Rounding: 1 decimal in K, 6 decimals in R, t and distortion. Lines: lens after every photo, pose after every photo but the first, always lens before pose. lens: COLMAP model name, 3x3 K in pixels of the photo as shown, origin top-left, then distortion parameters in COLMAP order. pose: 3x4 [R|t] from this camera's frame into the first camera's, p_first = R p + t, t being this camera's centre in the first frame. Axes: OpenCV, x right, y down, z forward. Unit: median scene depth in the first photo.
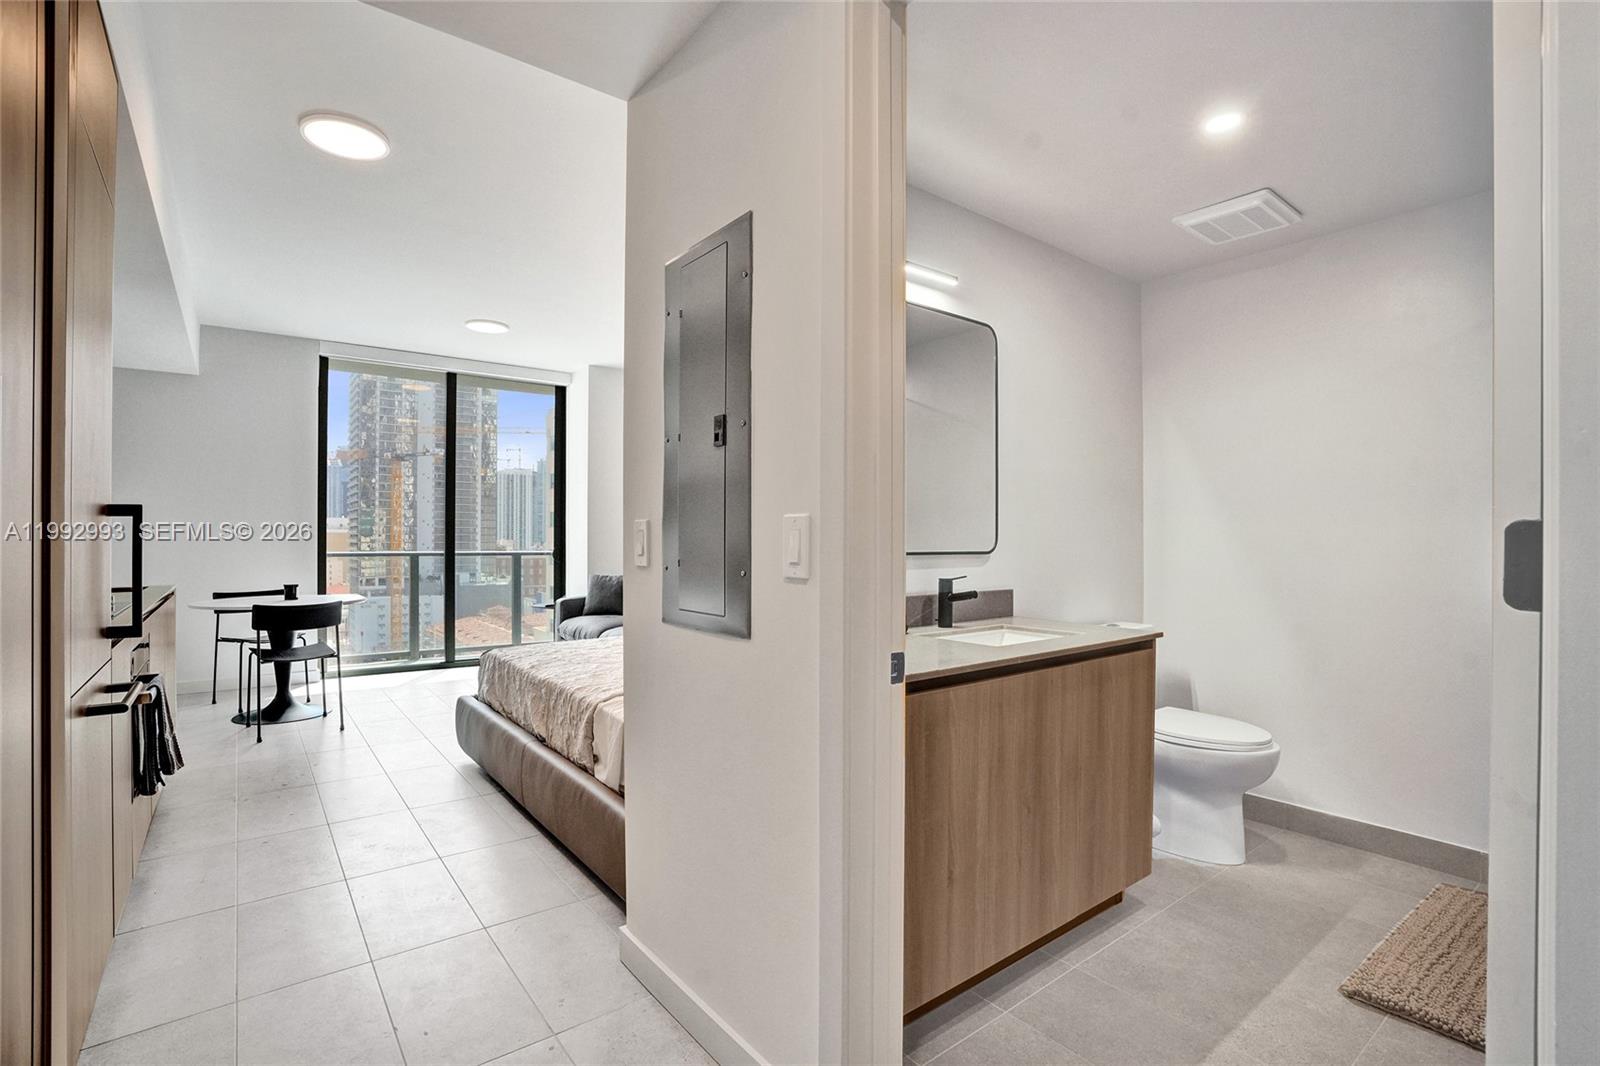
lens RADIAL K [[740.2, 0, 805.4], [0, 740.2, 533.0], [0, 0, 1]] dist [-0.066878, 0.025658]
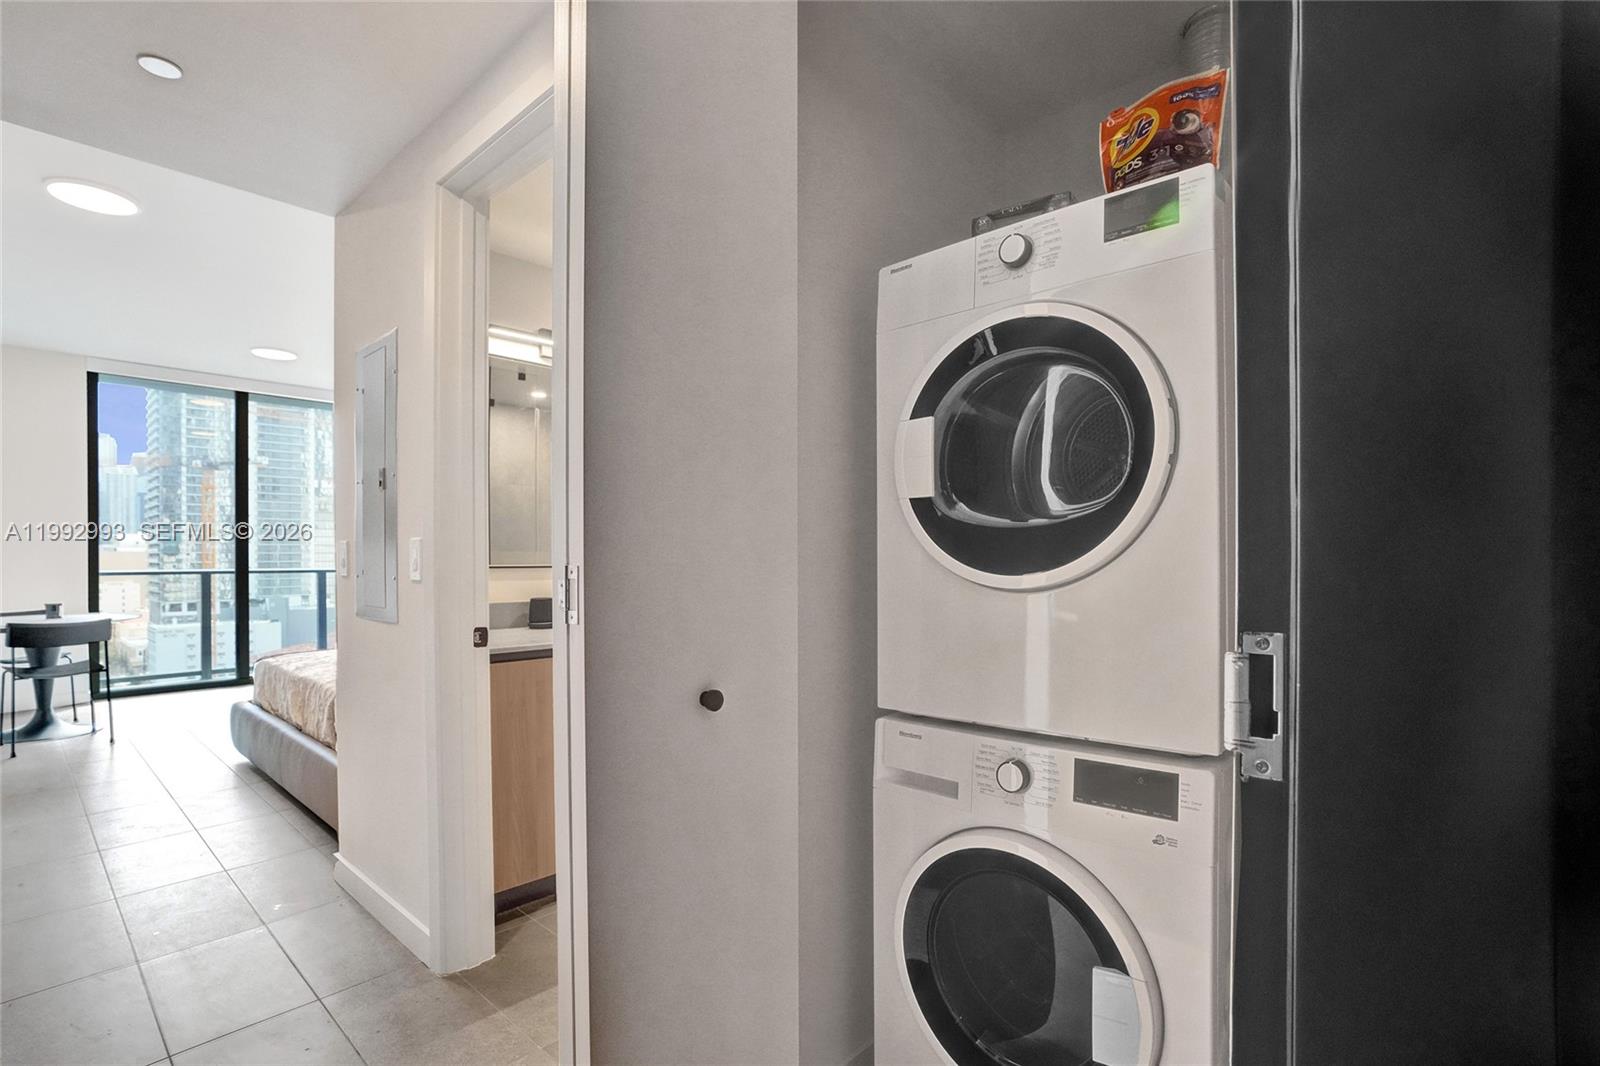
lens RADIAL K [[750.2, 0, 817.6], [0, 750.2, 555.8], [0, 0, 1]] dist [-0.059969, 0.023712]
pose [[0.983293, -0.004481, 0.181973, 0.159766], [0.002996, 0.999960, 0.008437, 0.000203], [-0.182004, -0.007751, 0.983267, -0.195444]]
